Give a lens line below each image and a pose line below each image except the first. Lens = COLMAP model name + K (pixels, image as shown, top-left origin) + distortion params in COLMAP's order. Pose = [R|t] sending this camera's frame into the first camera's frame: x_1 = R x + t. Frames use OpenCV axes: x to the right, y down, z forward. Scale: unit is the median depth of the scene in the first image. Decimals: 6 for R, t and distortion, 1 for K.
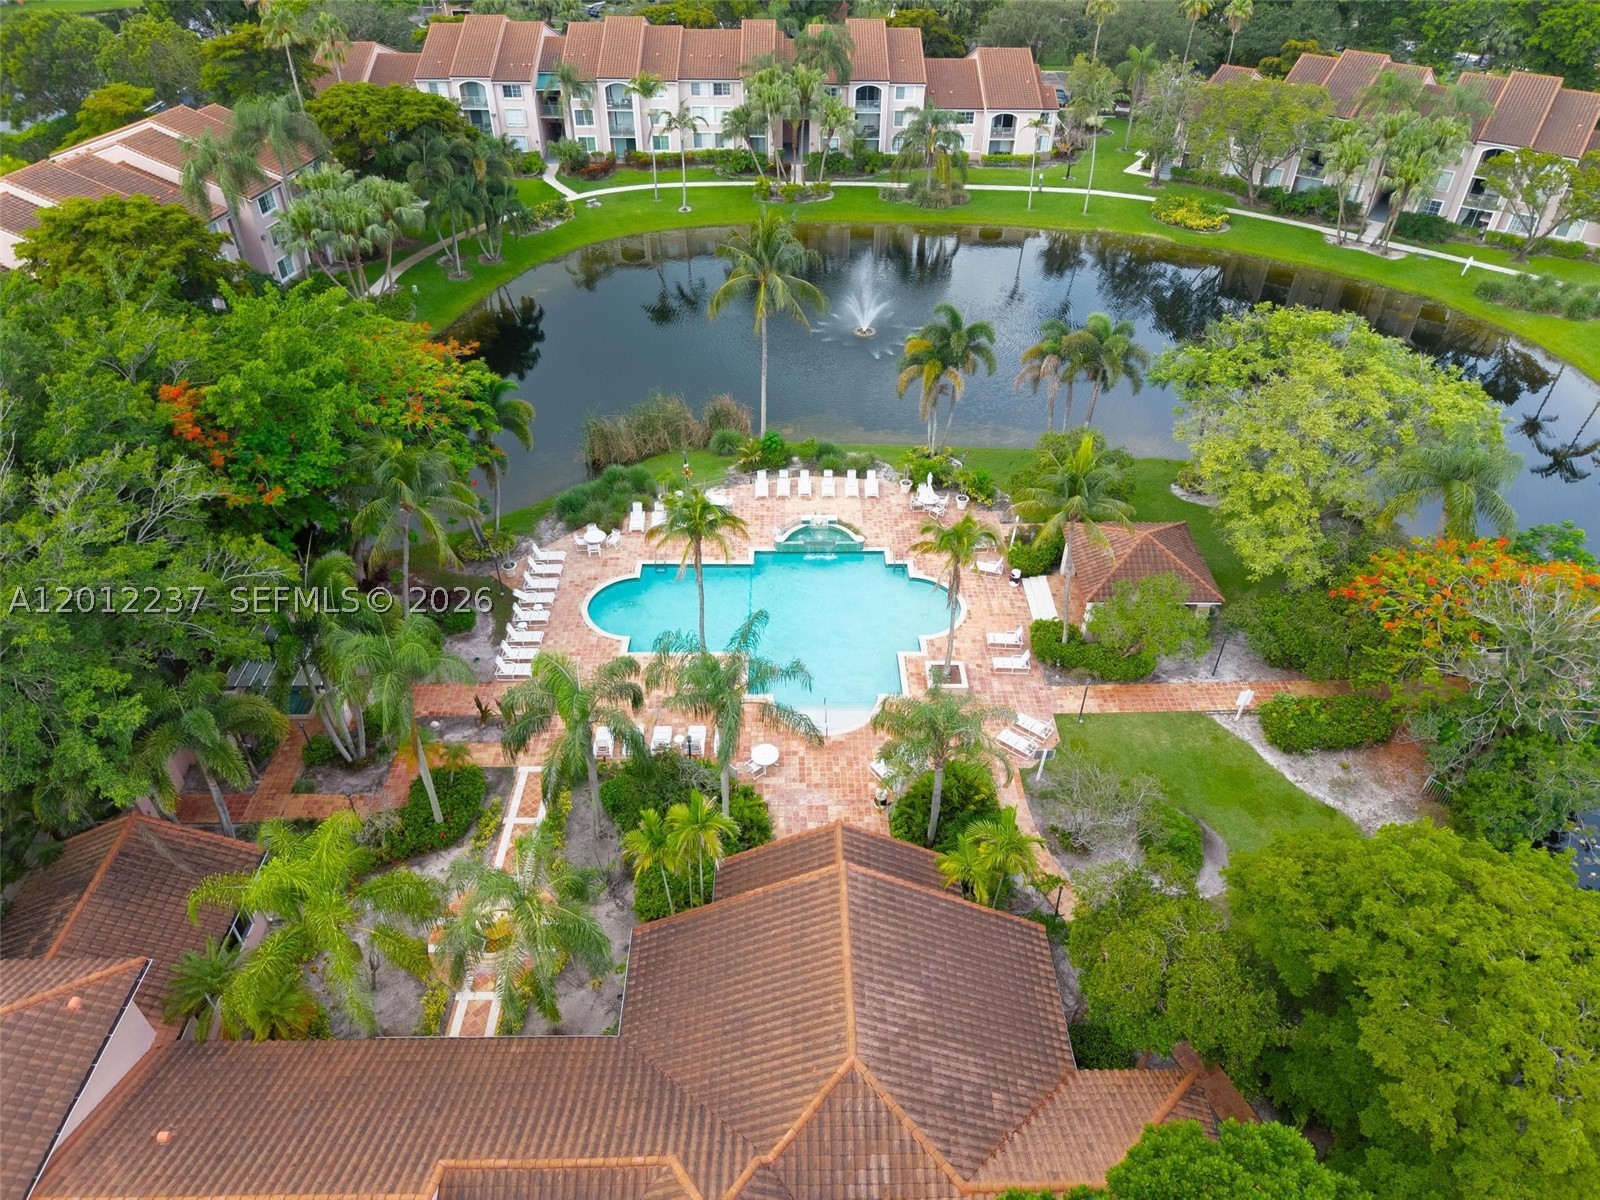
lens RADIAL K [[1113.7, 0, 795.7], [0, 1113.7, 623.0], [0, 0, 1]] dist [-0.000983, -0.000288]
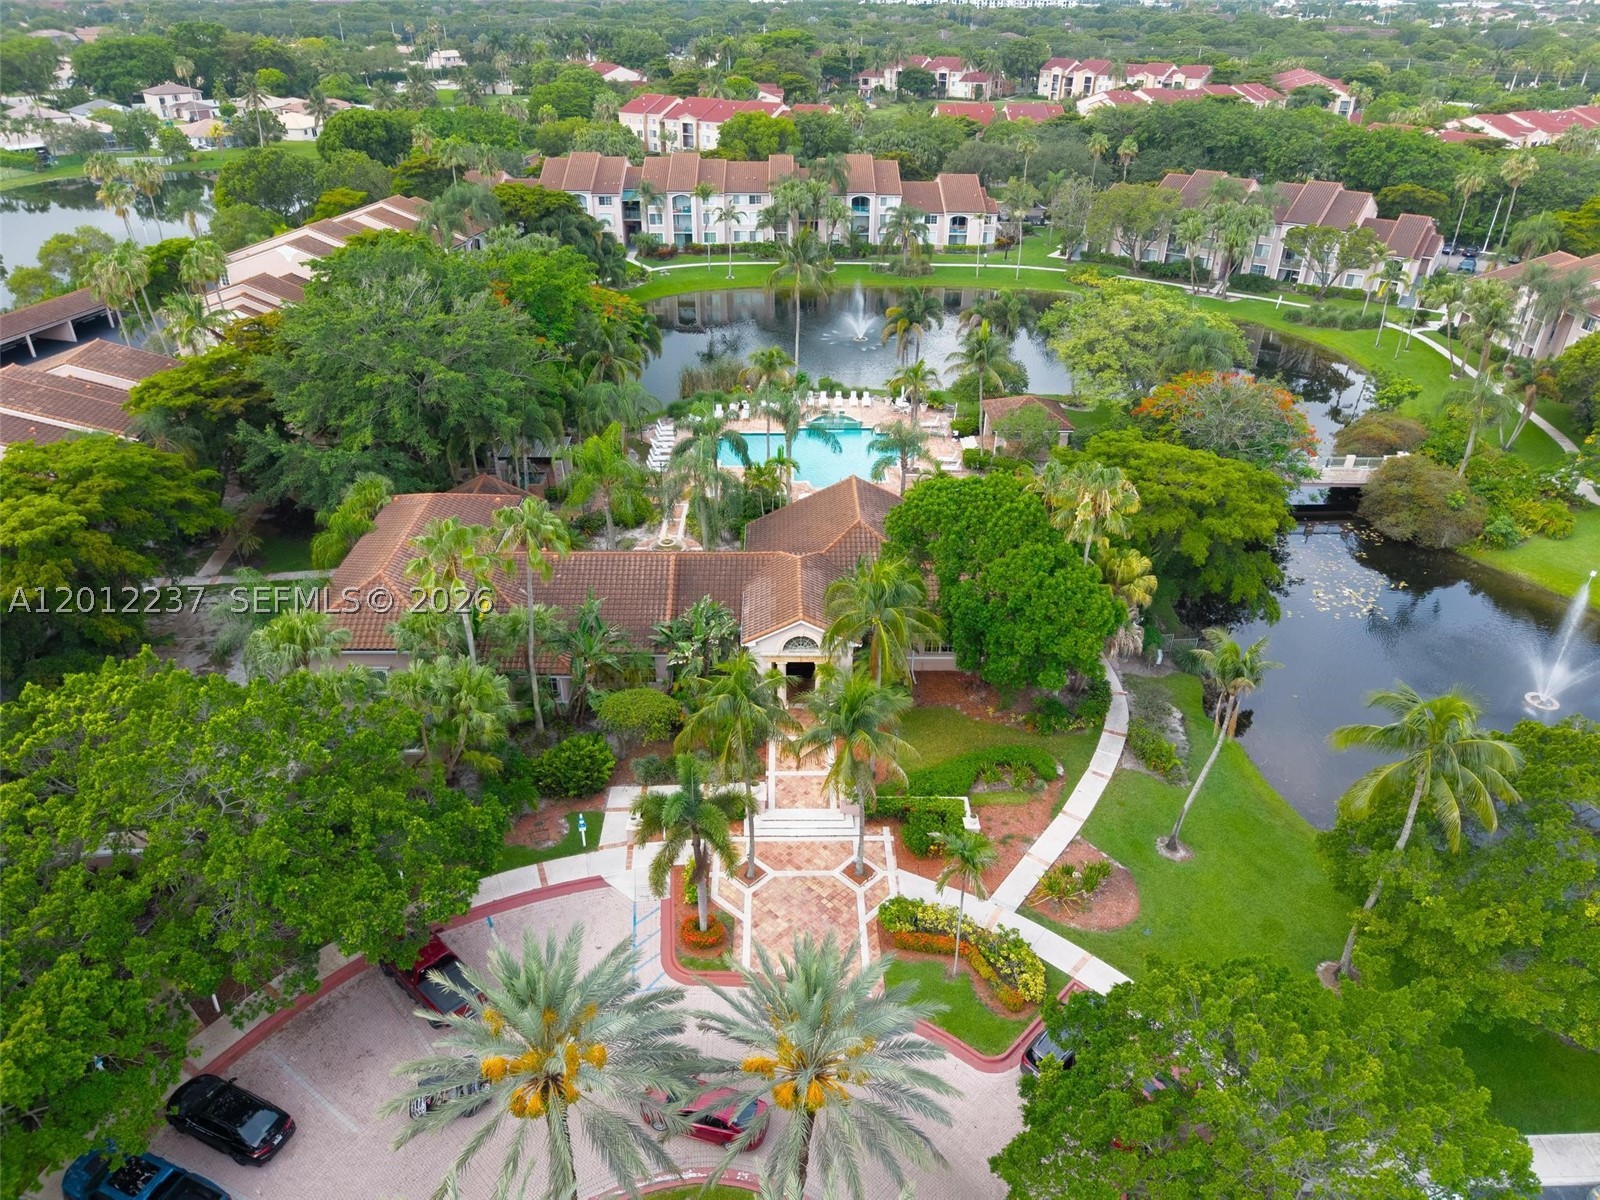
lens RADIAL K [[1087.2, 0, 800.0], [0, 1087.2, 600.0], [0, 0, 1]] dist [-0.004047, 0.003536]
pose [[0.999979, -0.004614, 0.004587, -0.019510], [0.005250, 0.988679, -0.149952, 0.224670], [-0.003844, 0.149973, 0.988683, -0.274911]]
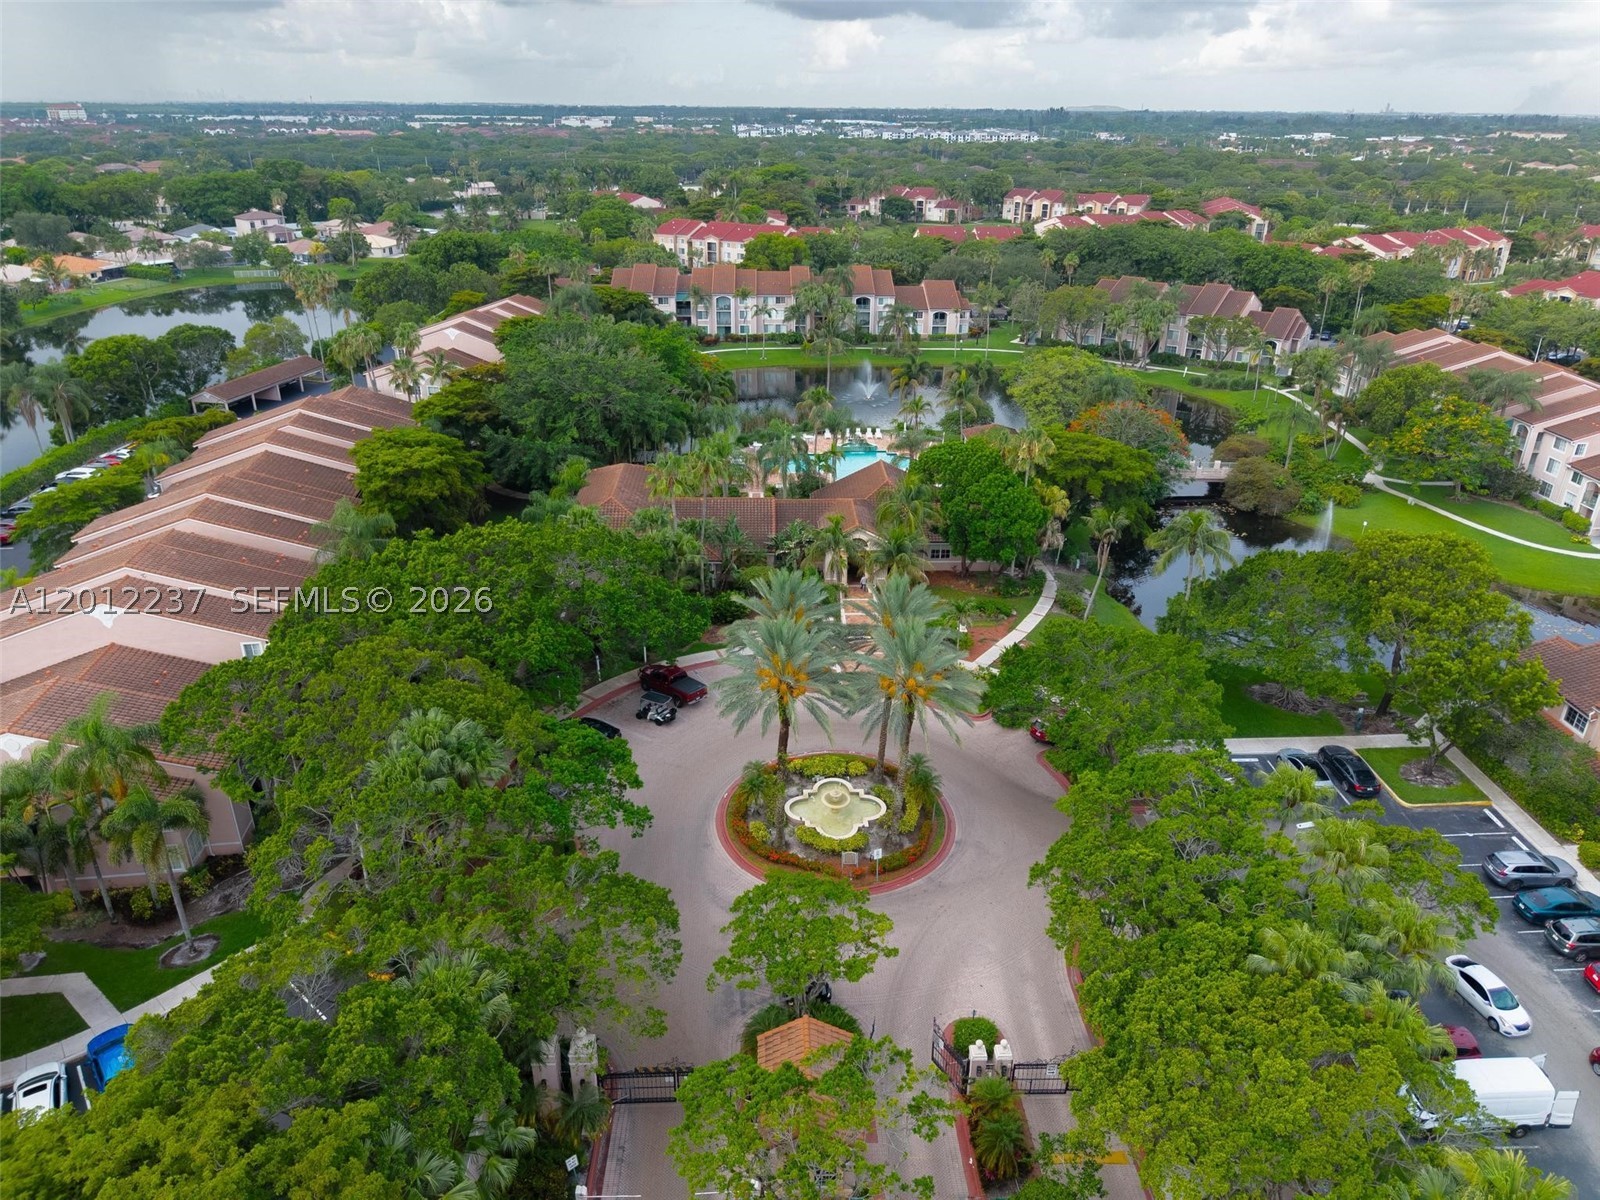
lens RADIAL K [[1063.3, 0, 809.9], [0, 1063.3, 595.7], [0, 0, 1]] dist [0.000152, -0.003205]
pose [[0.999531, -0.013304, 0.027584, -0.074095], [0.019586, 0.970119, -0.241838, 0.397320], [-0.023542, 0.242265, 0.969925, -0.541988]]
